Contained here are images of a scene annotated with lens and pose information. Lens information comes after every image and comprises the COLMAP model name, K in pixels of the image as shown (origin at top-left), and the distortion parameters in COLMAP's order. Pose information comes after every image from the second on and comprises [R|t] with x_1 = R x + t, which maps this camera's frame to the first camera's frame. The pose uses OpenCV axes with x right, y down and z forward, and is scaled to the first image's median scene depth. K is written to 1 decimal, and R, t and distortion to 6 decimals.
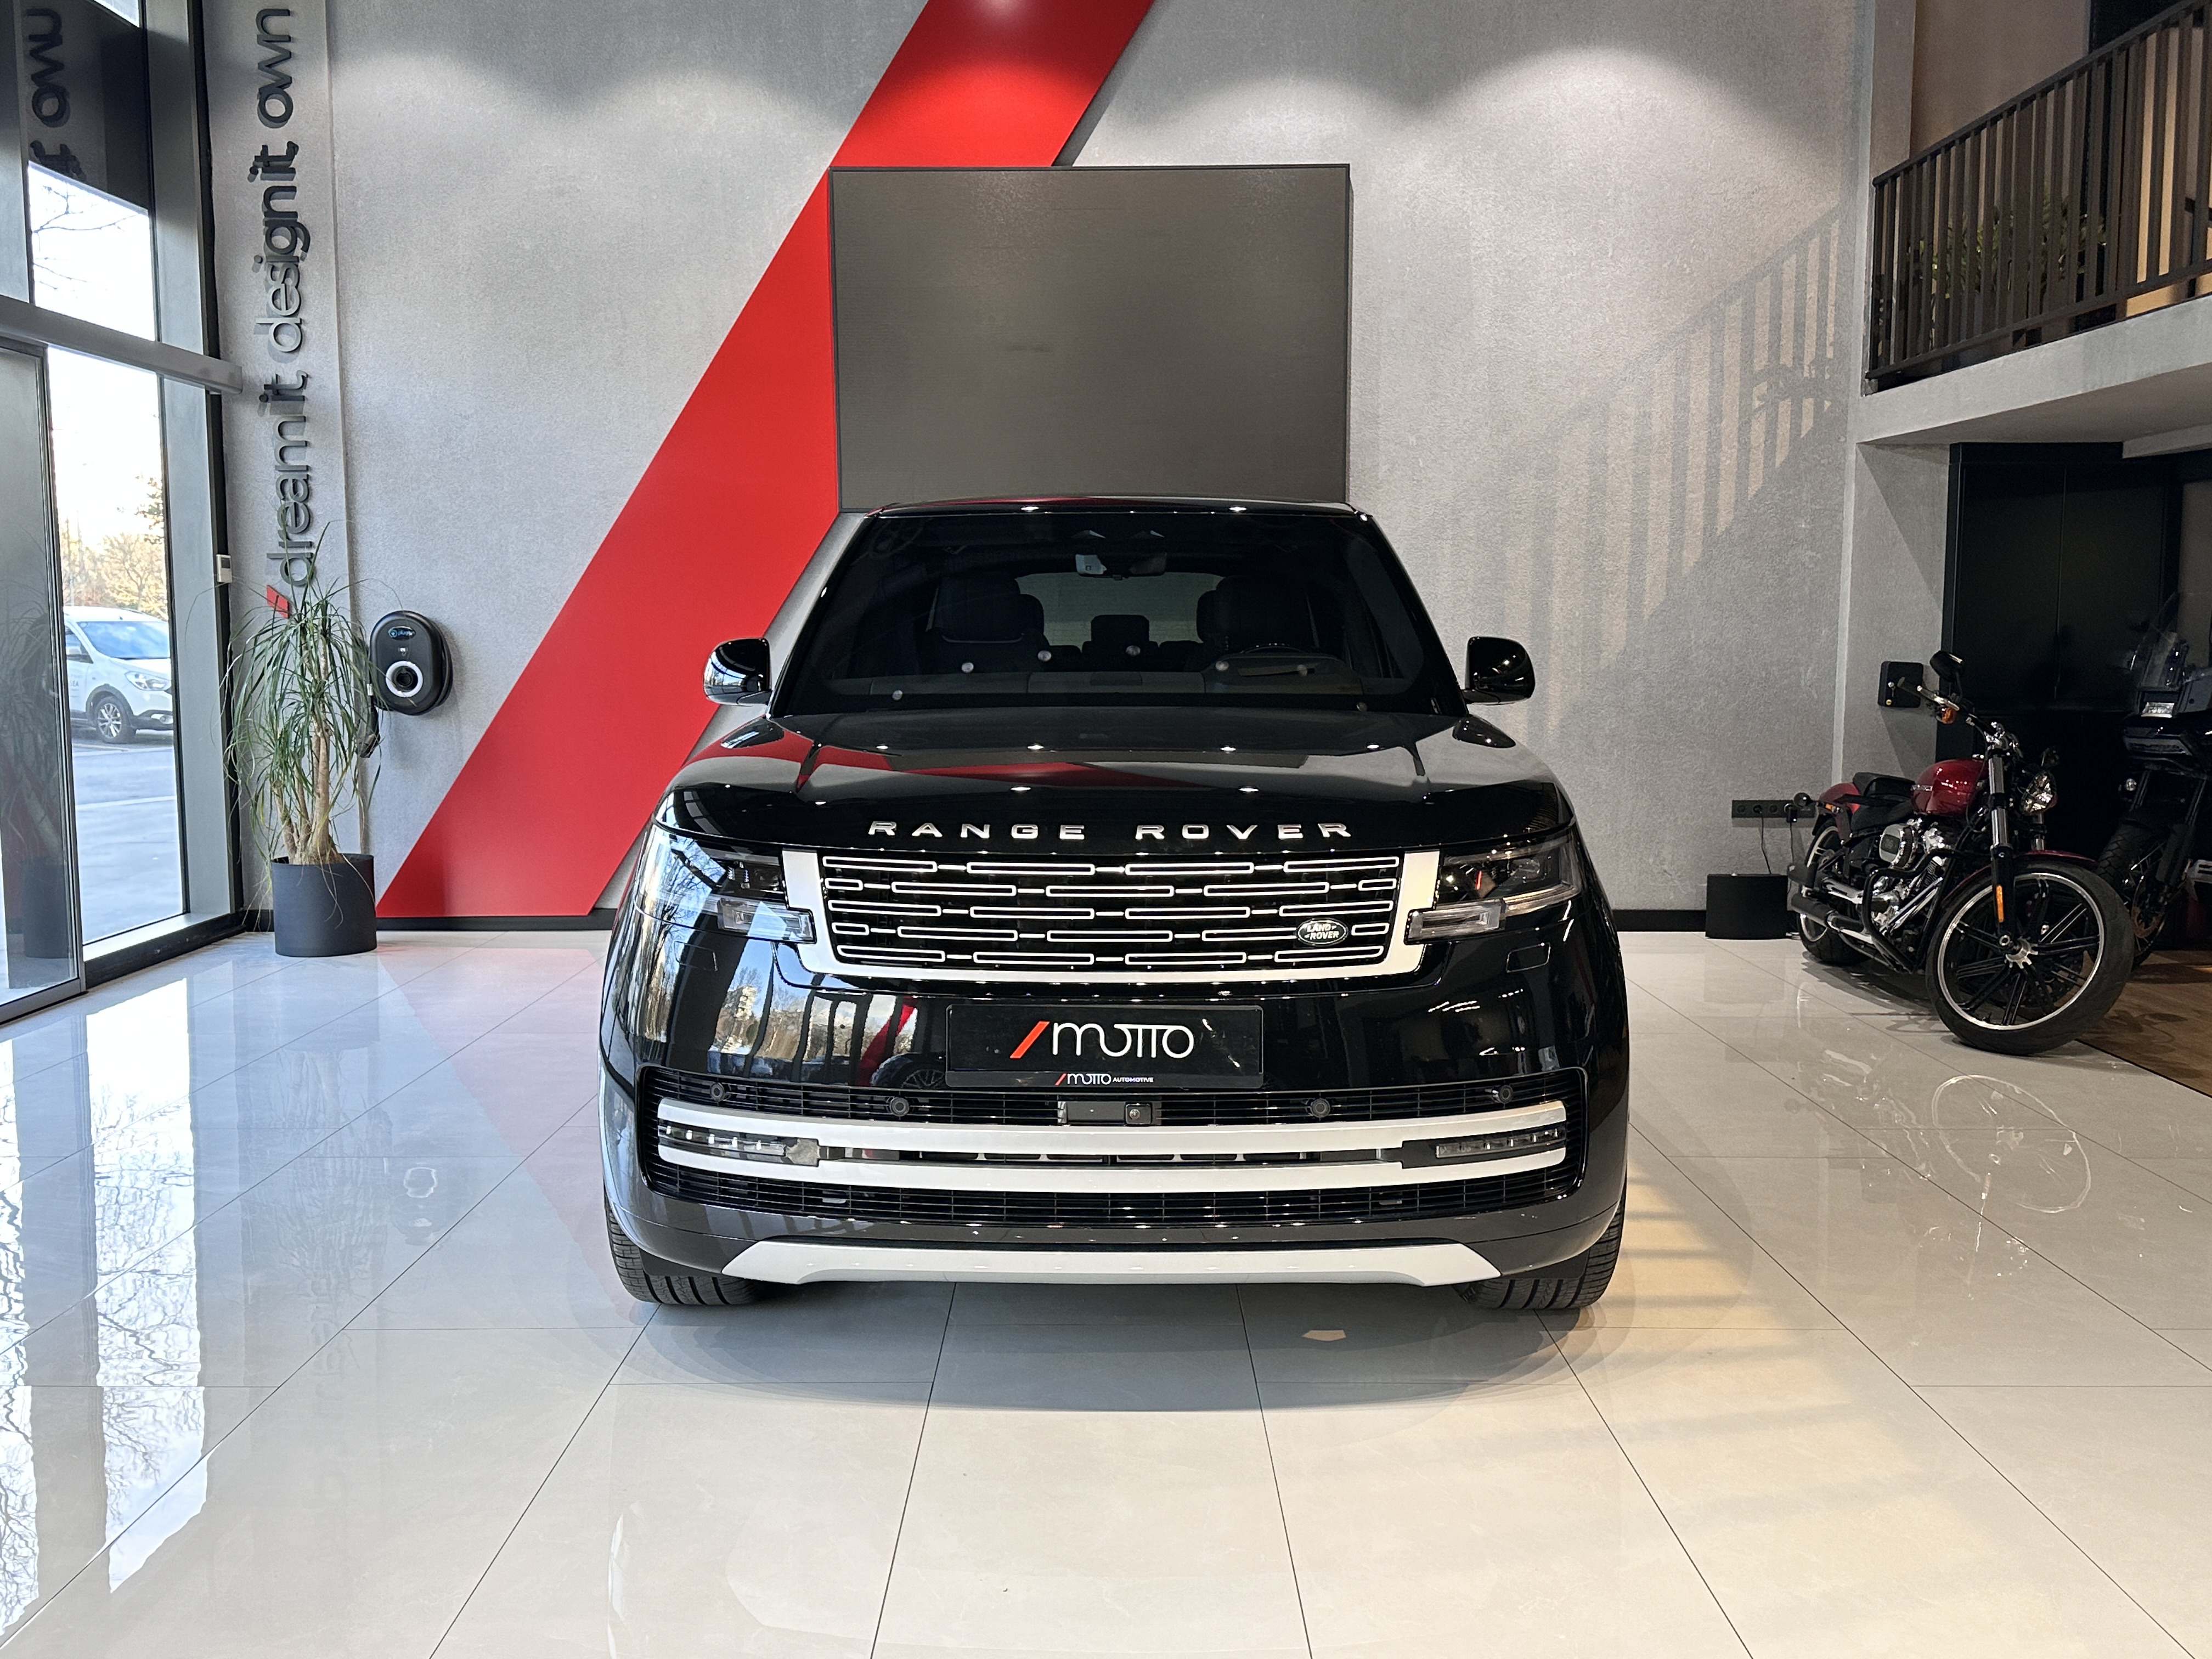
lens RADIAL K [[2018.3, 0, 1097.4], [0, 2018.3, 861.8], [0, 0, 1]] dist [0.251704, -0.469959]
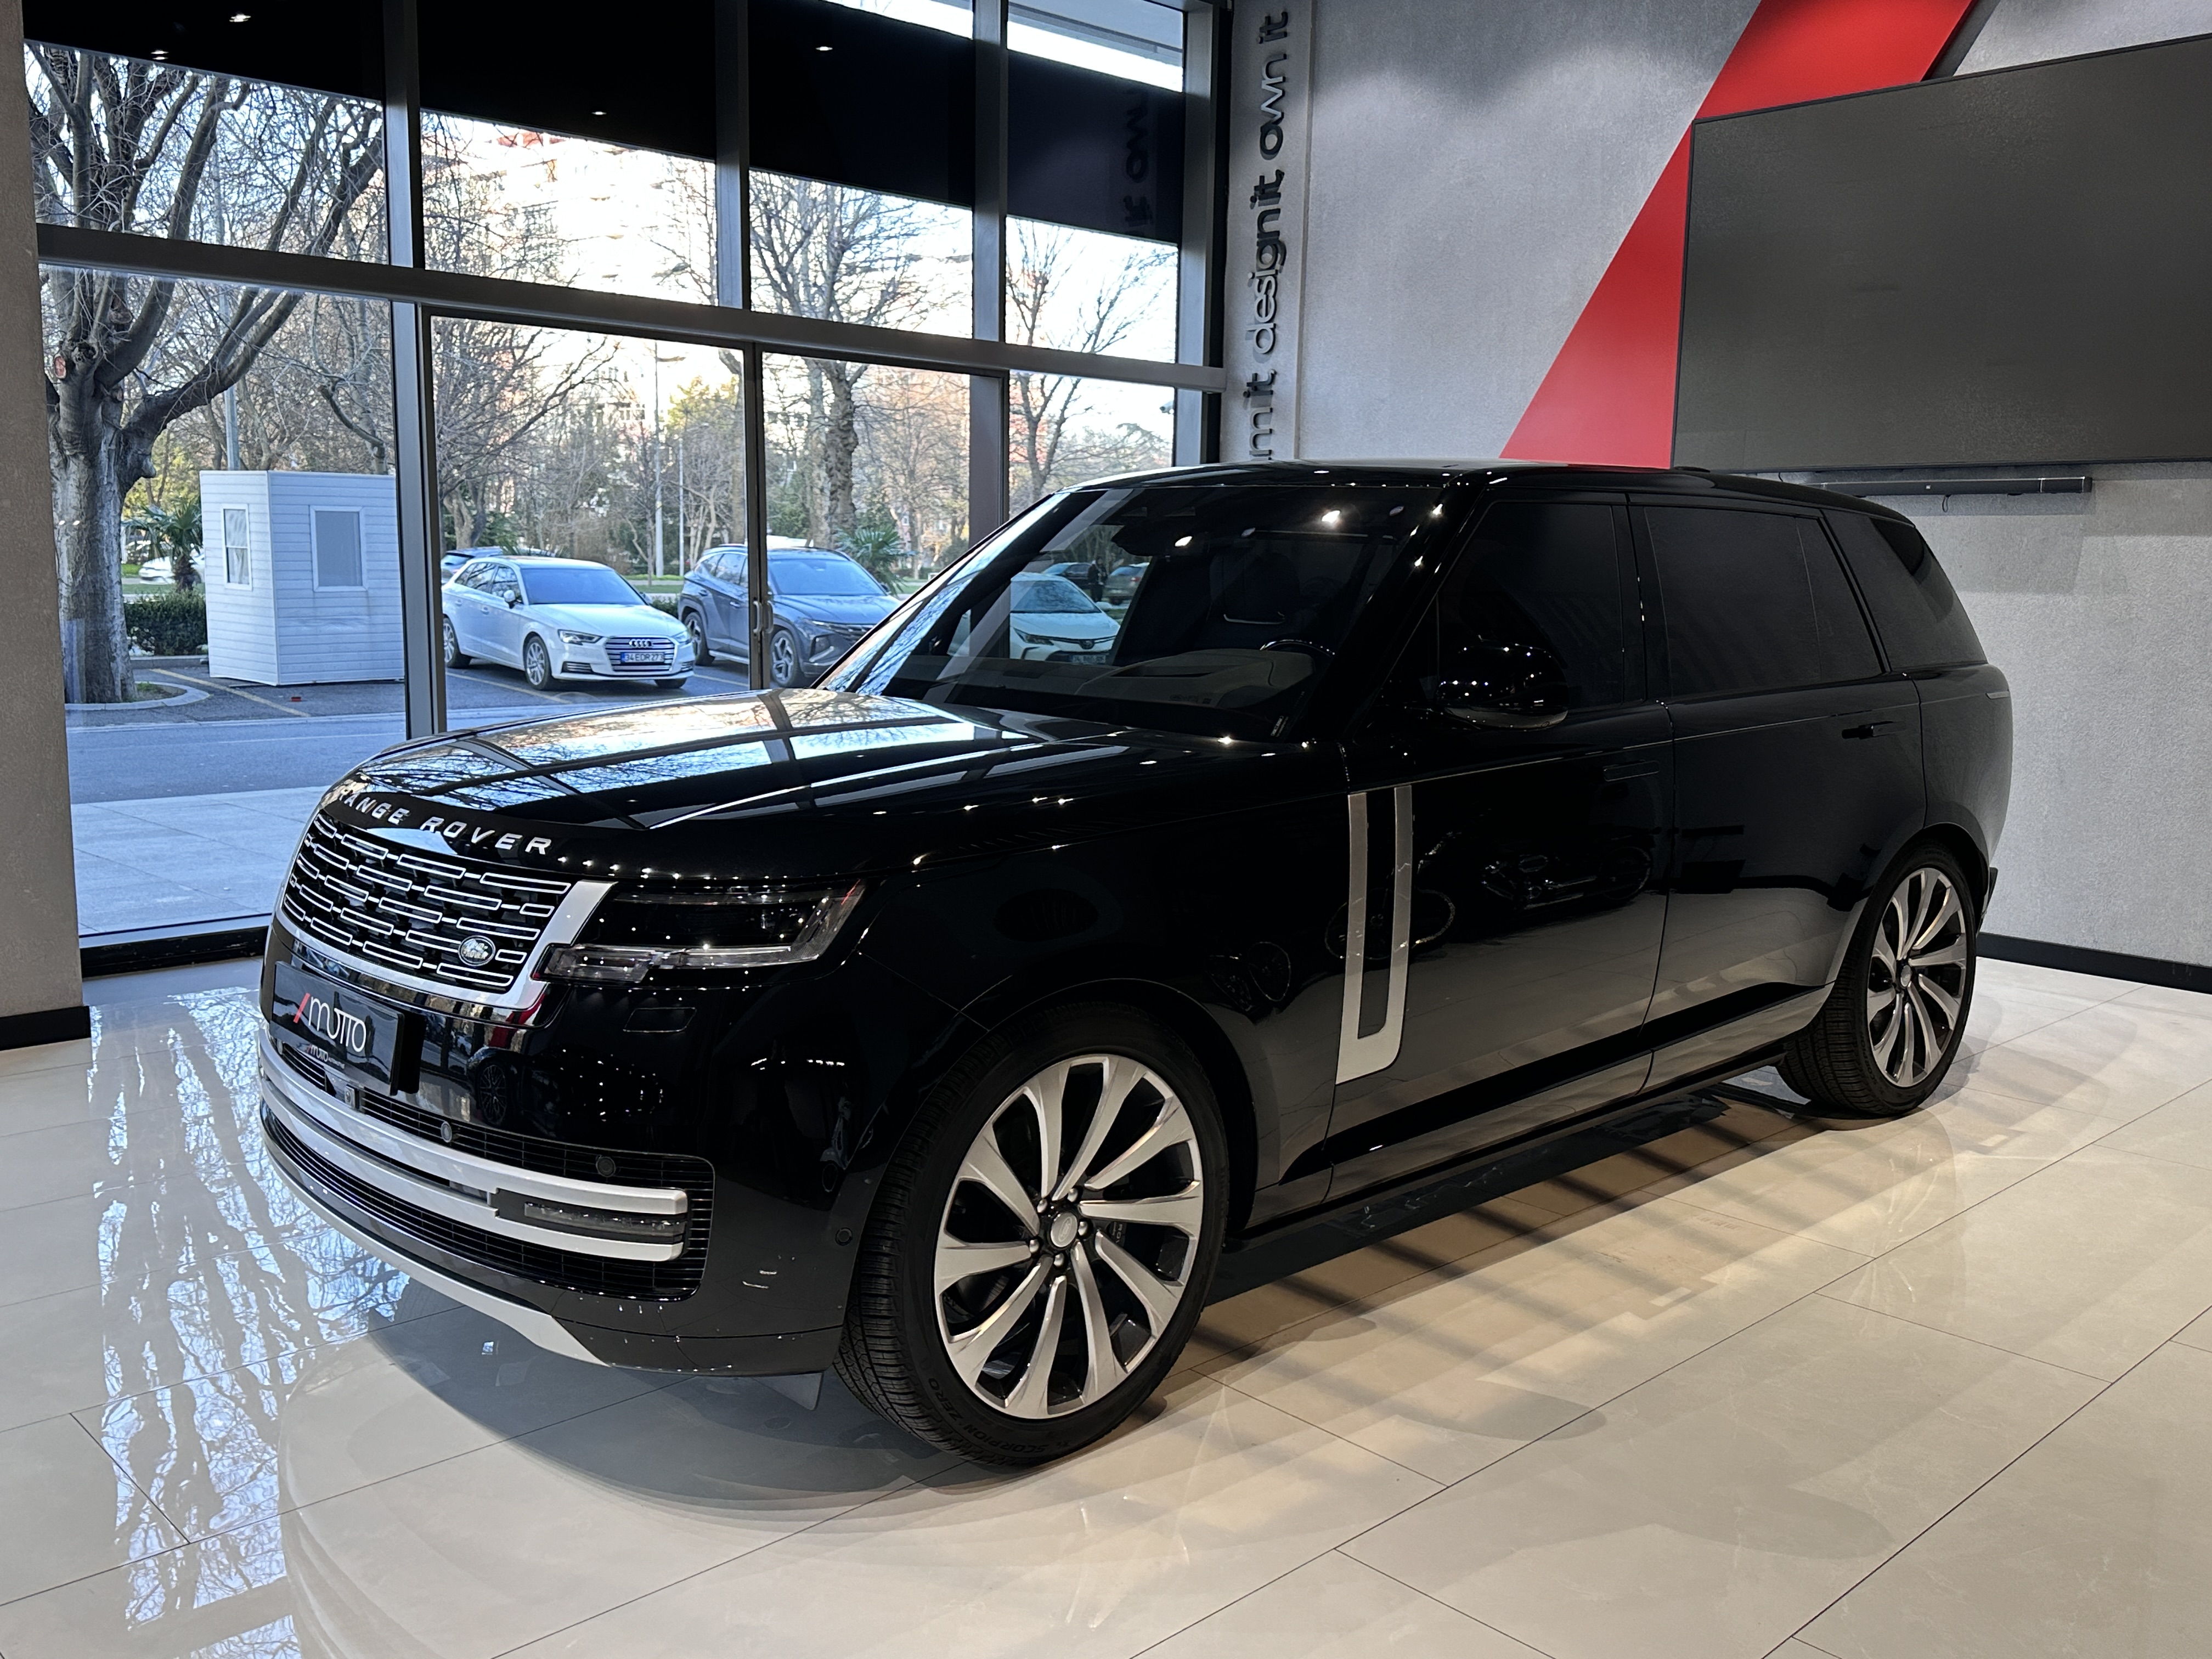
lens RADIAL K [[1905.6, 0, 1106.0], [0, 1905.6, 829.5], [0, 0, 1]] dist [-0.005040, -0.008397]
pose [[0.703754, 0.114740, -0.701117, 0.611729], [-0.103692, 0.992893, 0.058407, -0.067809], [0.702836, 0.031596, 0.710650, 0.377564]]
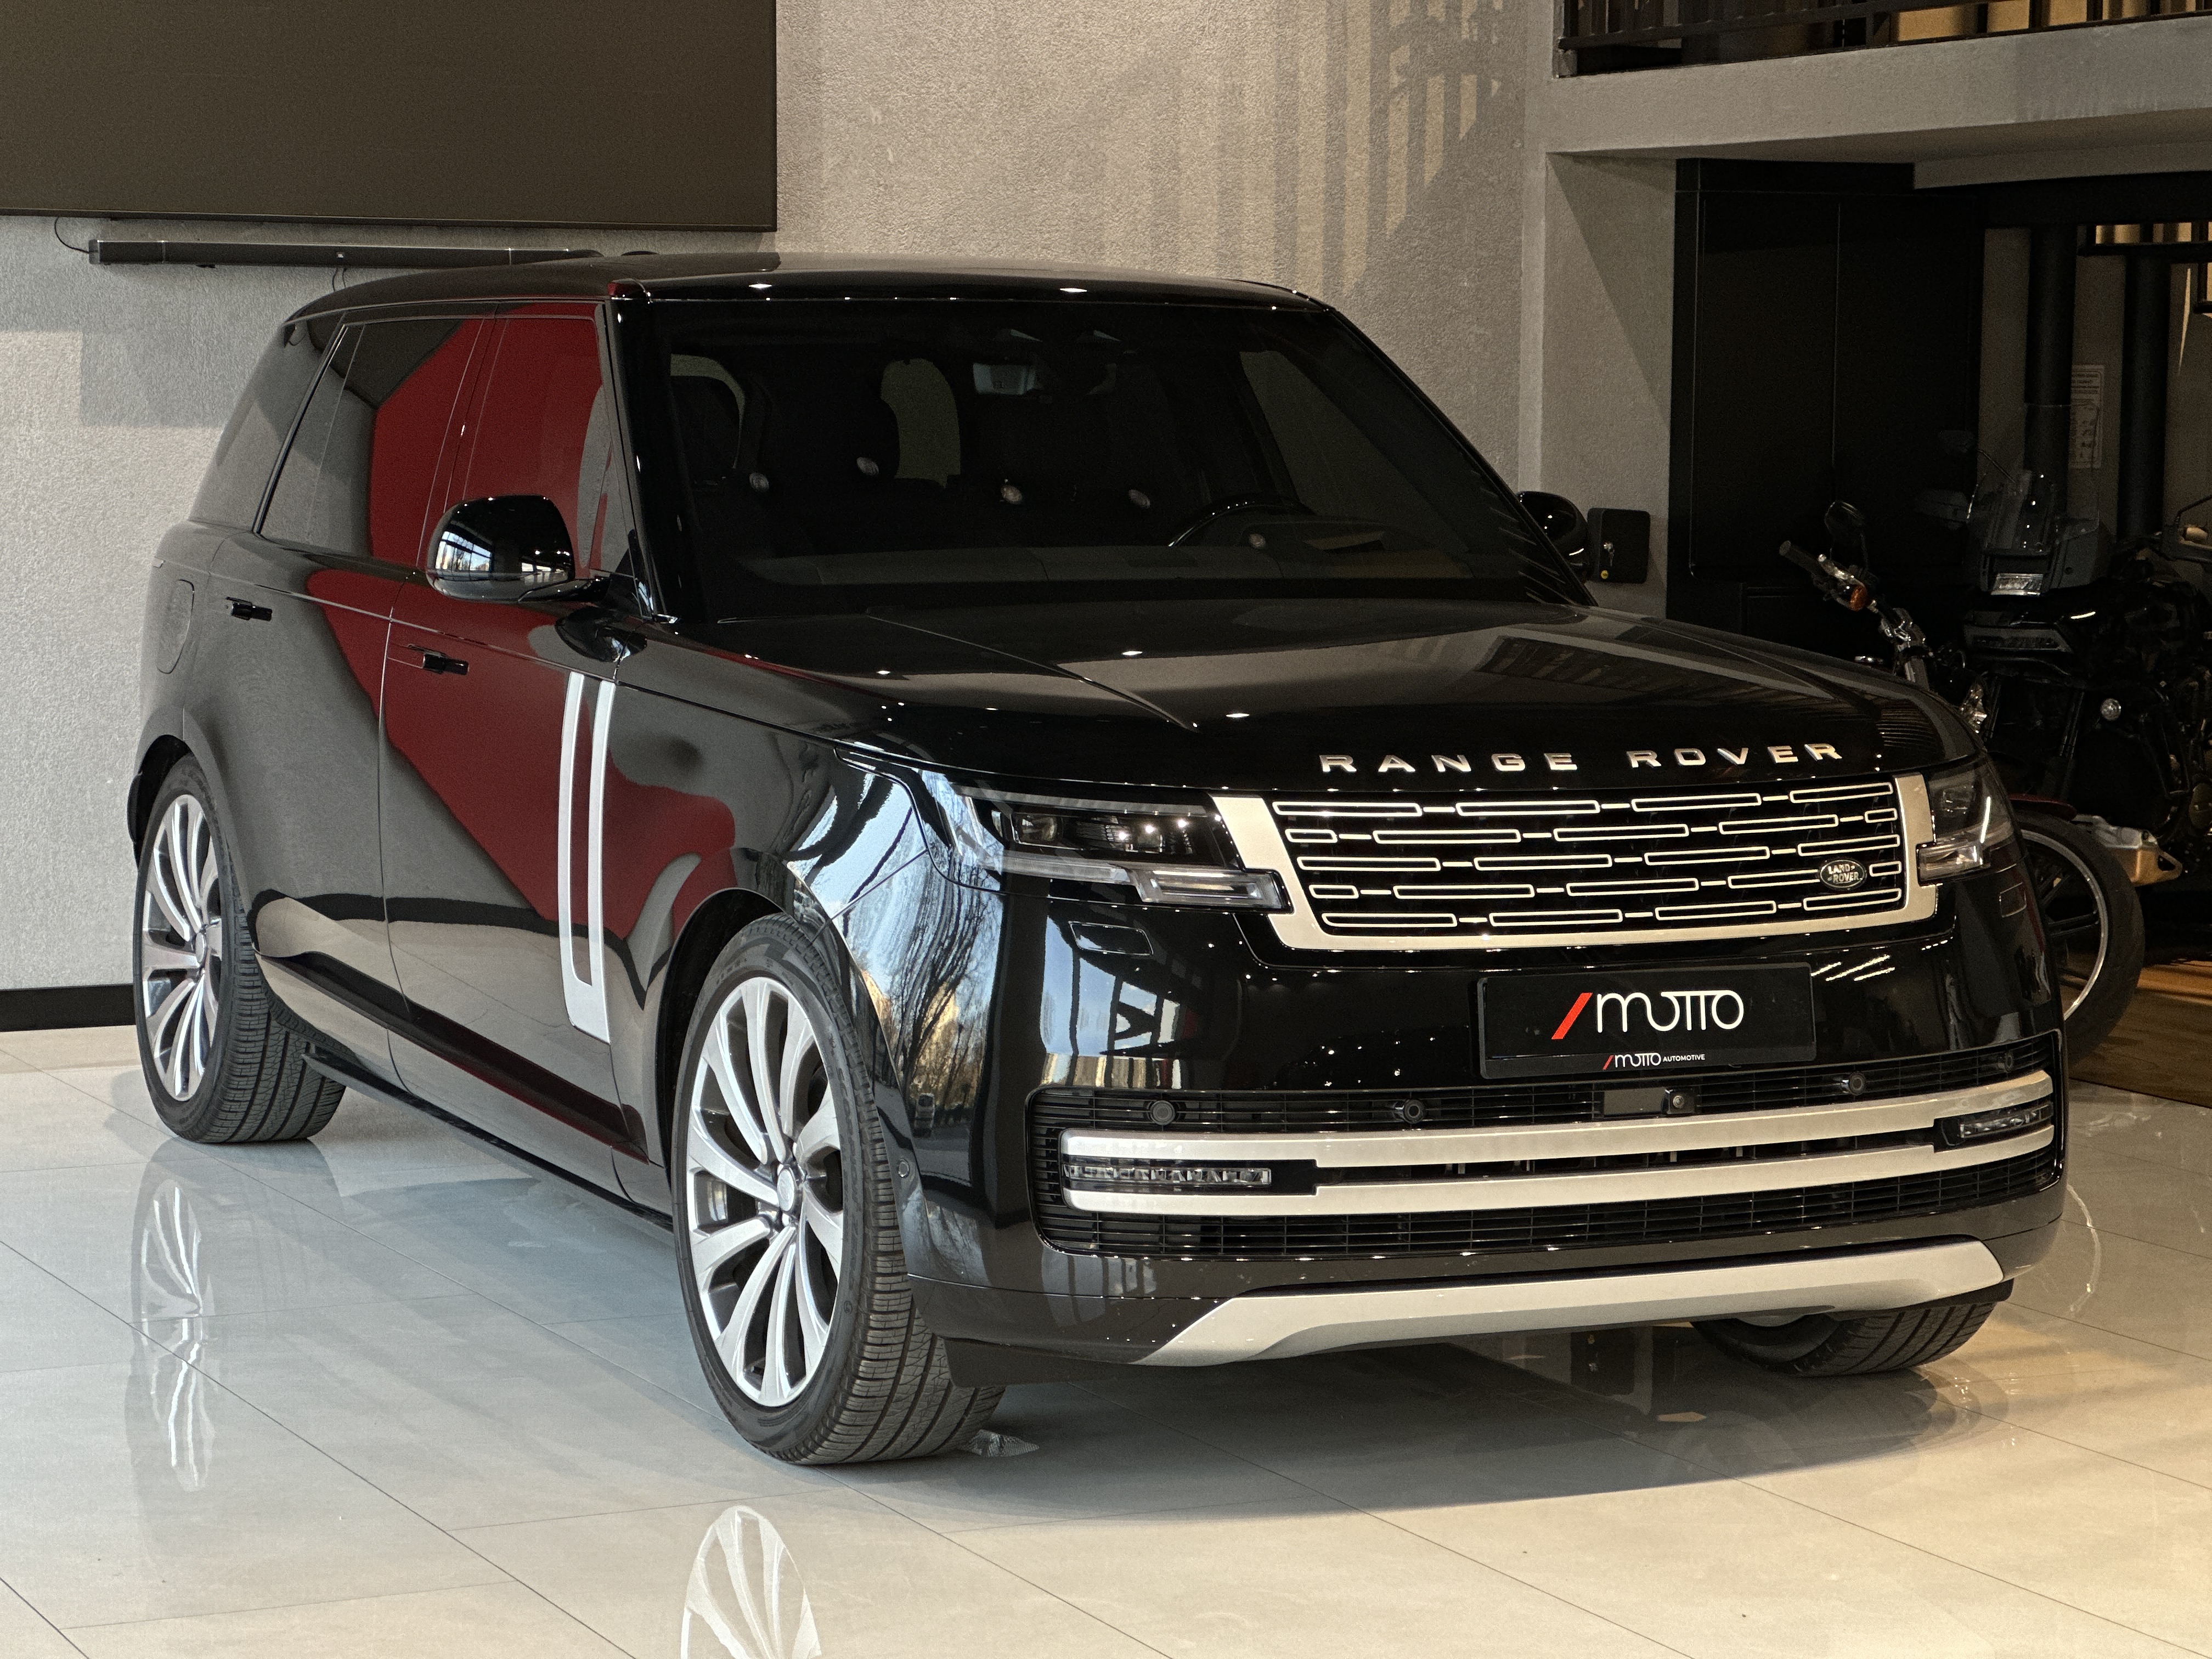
lens RADIAL K [[5106.7, 0, 1106.0], [0, 5106.7, 829.5], [0, 0, 1]] dist [0.196889, 0.310772]
pose [[0.896879, -0.032348, 0.441091, -0.711452], [0.042718, 0.998995, -0.013595, 0.021320], [-0.440208, 0.031036, 0.897359, -0.492059]]
